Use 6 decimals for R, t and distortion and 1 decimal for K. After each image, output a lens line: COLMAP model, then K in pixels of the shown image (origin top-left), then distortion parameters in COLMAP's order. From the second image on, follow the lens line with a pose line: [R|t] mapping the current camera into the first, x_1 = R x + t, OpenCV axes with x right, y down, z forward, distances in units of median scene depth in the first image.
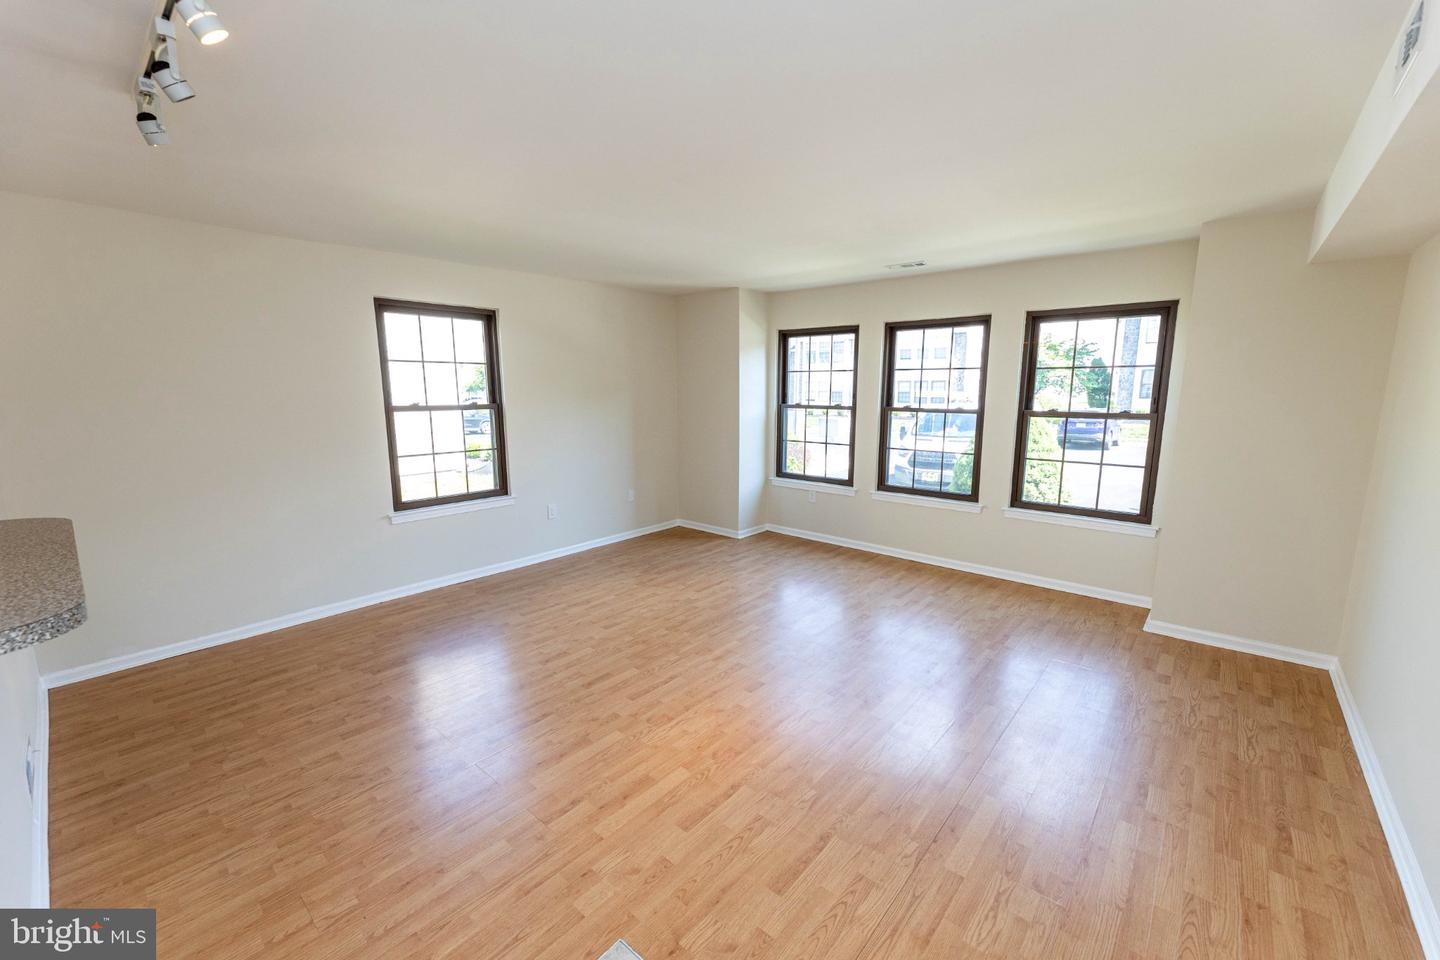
lens RADIAL K [[578.4, 0, 720.5], [0, 578.4, 482.8], [0, 0, 1]] dist [0.000695, -0.000386]
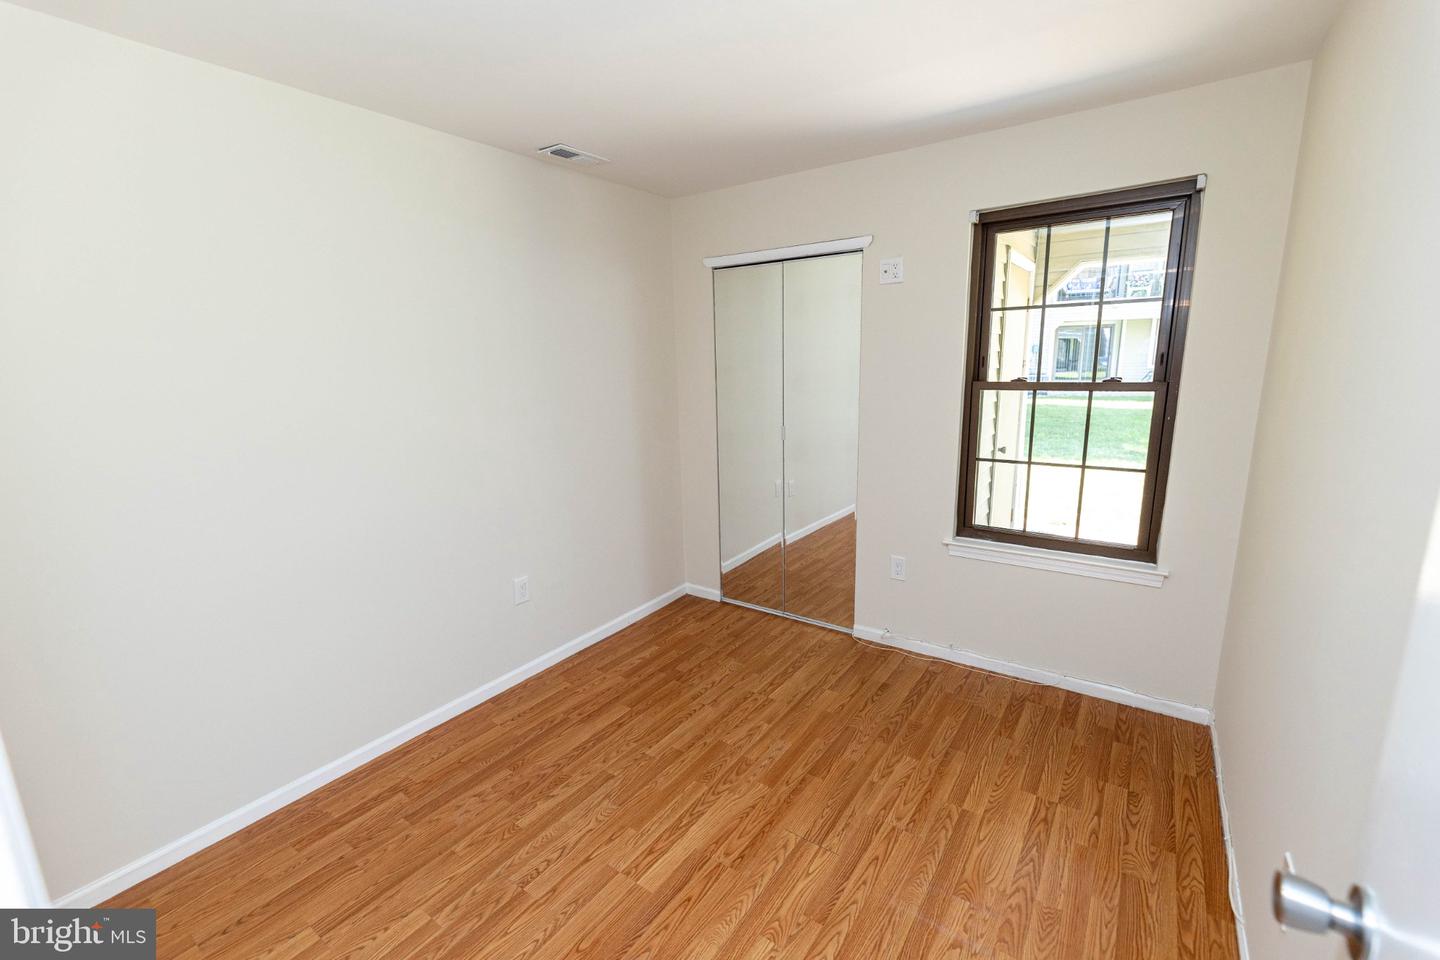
lens RADIAL K [[608.0, 0, 720.1], [0, 608.0, 483.6], [0, 0, 1]] dist [0.000028, -0.000213]
pose [[0.994452, -0.048316, 0.093435, 0.229014], [0.044012, 0.997897, 0.047584, -0.061793], [-0.095538, -0.043208, 0.994488, 0.406734]]
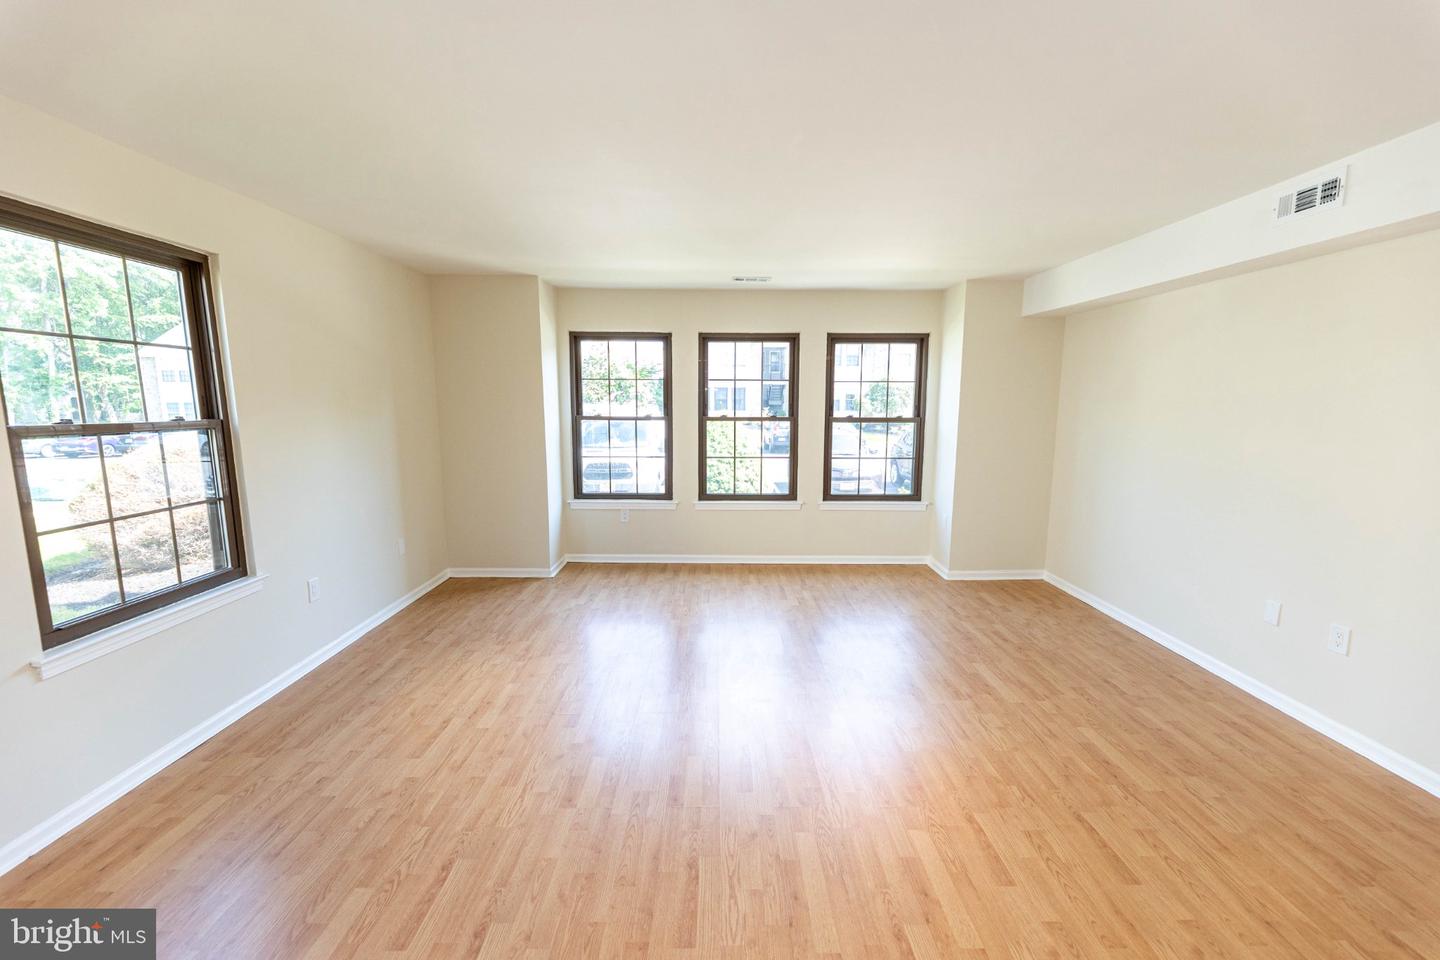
lens RADIAL K [[578.4, 0, 720.5], [0, 578.4, 482.8], [0, 0, 1]] dist [0.000695, -0.000386]
pose [[0.751257, -0.089384, 0.653929, -0.453886], [0.104955, 0.994359, 0.015340, -0.036859], [-0.651611, 0.057109, 0.756400, 0.286959]]
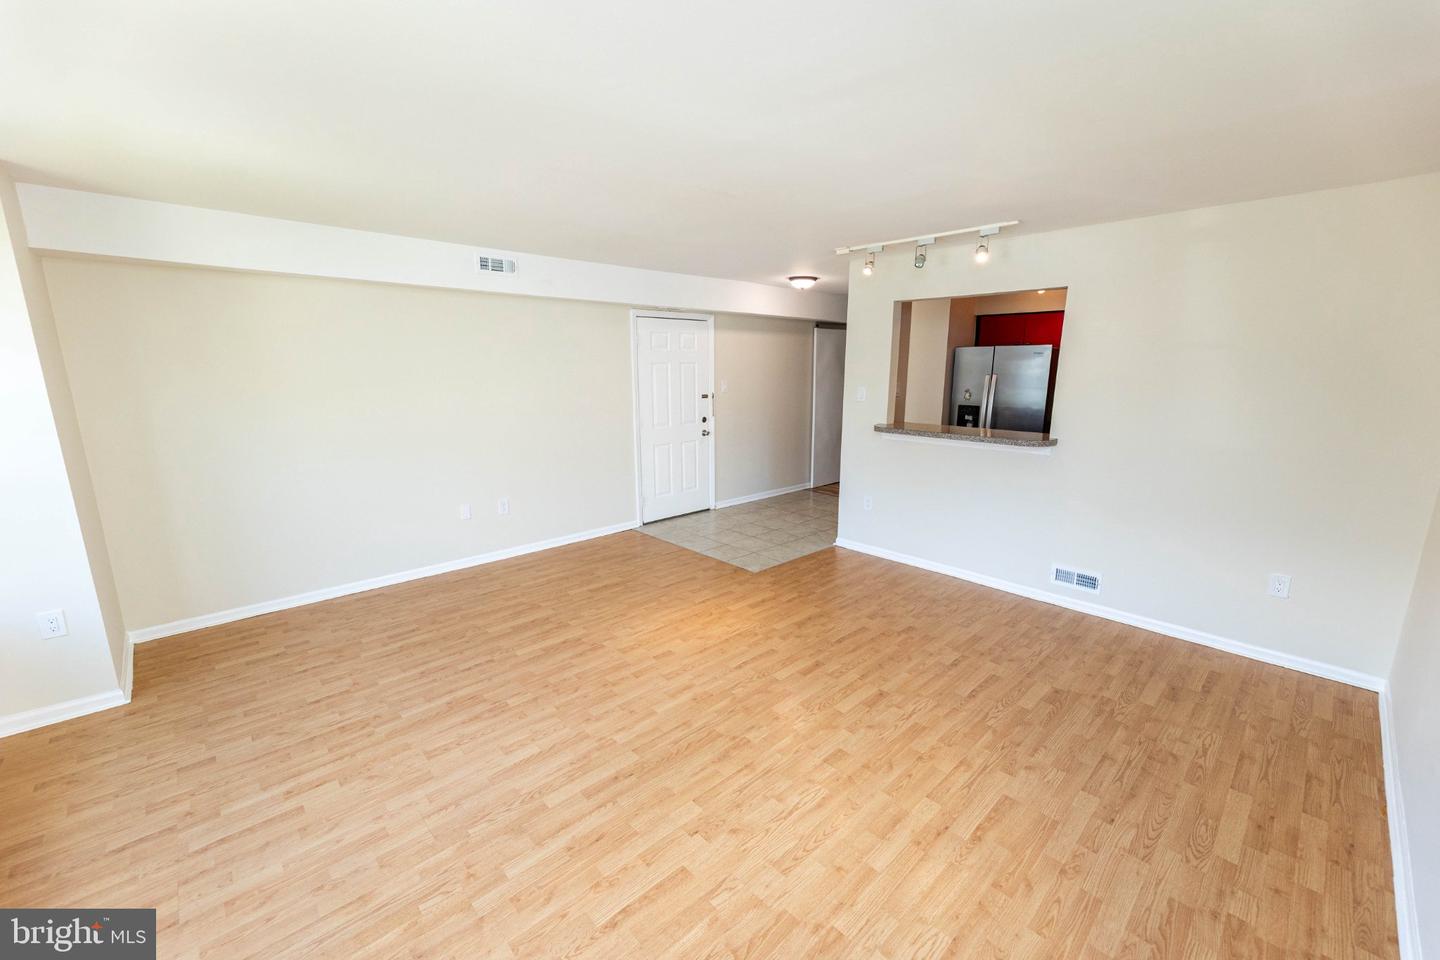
lens RADIAL K [[578.4, 0, 720.5], [0, 578.4, 482.8], [0, 0, 1]] dist [0.000695, -0.000386]
pose [[-0.994845, -0.017876, 0.099815, -0.109840], [0.019351, 0.932784, 0.359916, -0.249824], [-0.099539, 0.359992, -0.927630, 1.369017]]
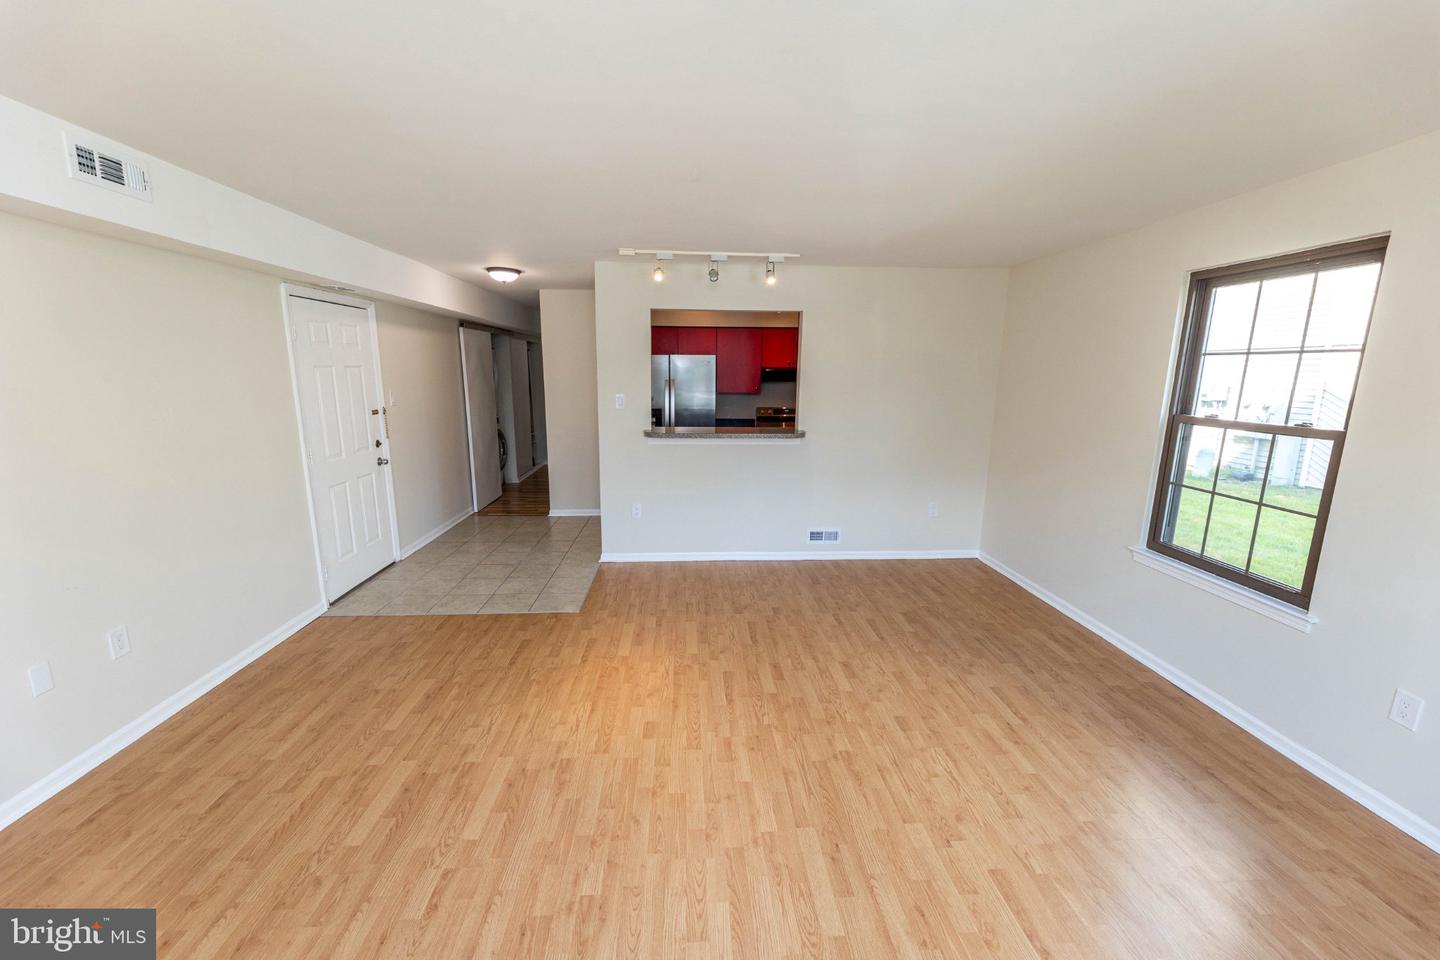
lens RADIAL K [[578.4, 0, 720.5], [0, 578.4, 482.8], [0, 0, 1]] dist [0.000695, -0.000386]
pose [[-0.714927, 0.129528, -0.687097, 0.392098], [-0.122112, 0.944458, 0.305102, -0.208703], [0.688454, 0.302028, -0.659402, 1.119314]]
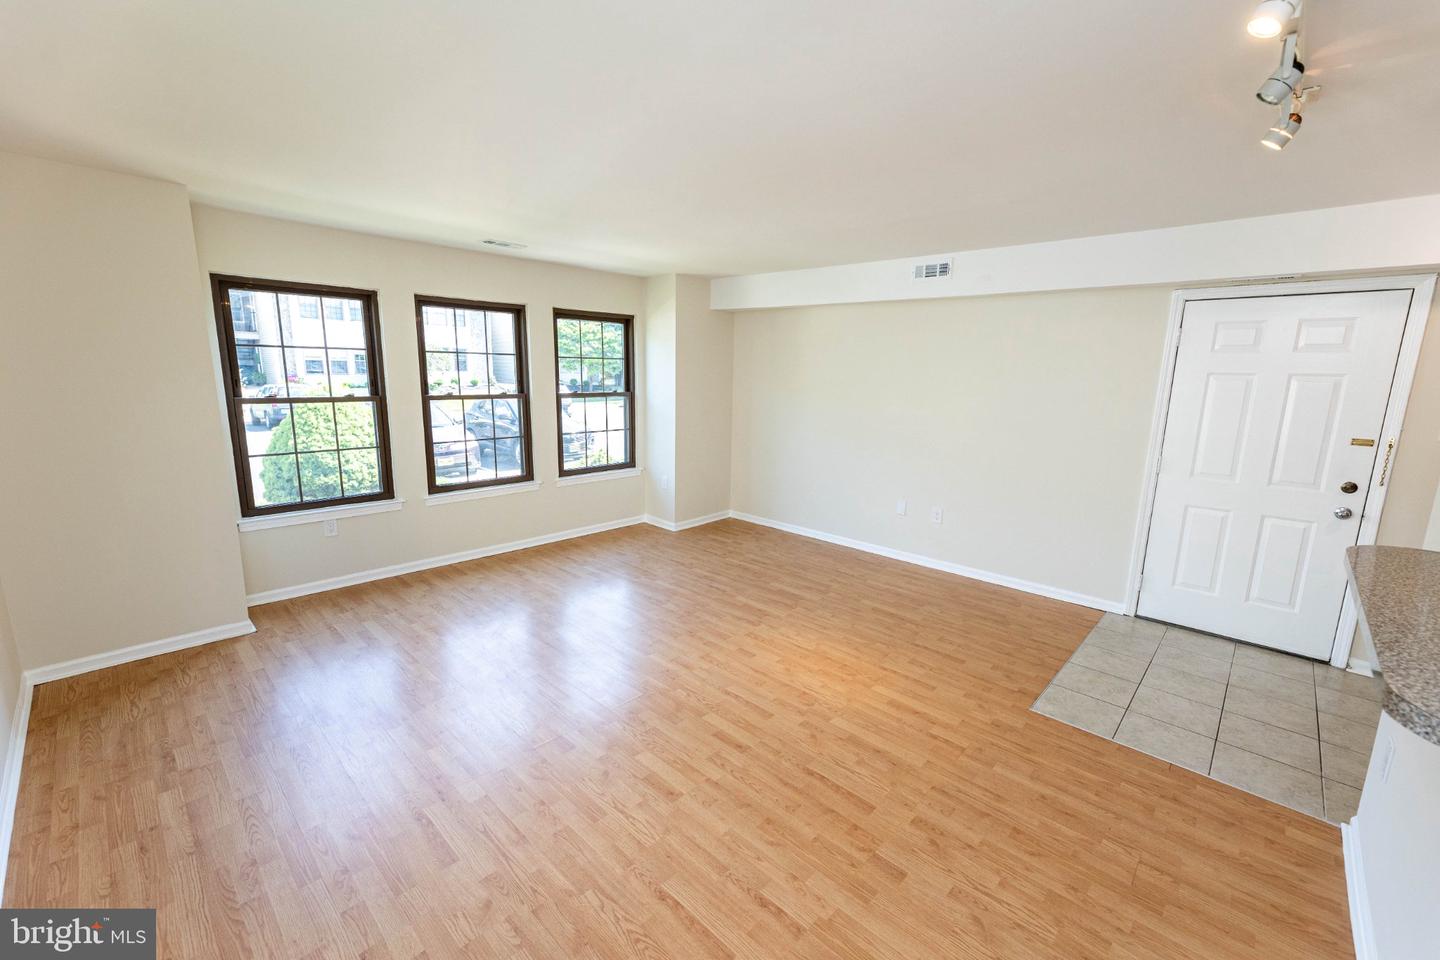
lens RADIAL K [[591.3, 0, 719.4], [0, 591.3, 481.2], [0, 0, 1]] dist [0.001449, 0.000080]
pose [[0.045152, -0.185380, 0.981629, -0.719022], [0.145041, 0.973436, 0.177161, -0.126423], [-0.988395, 0.134378, 0.070840, 0.670654]]
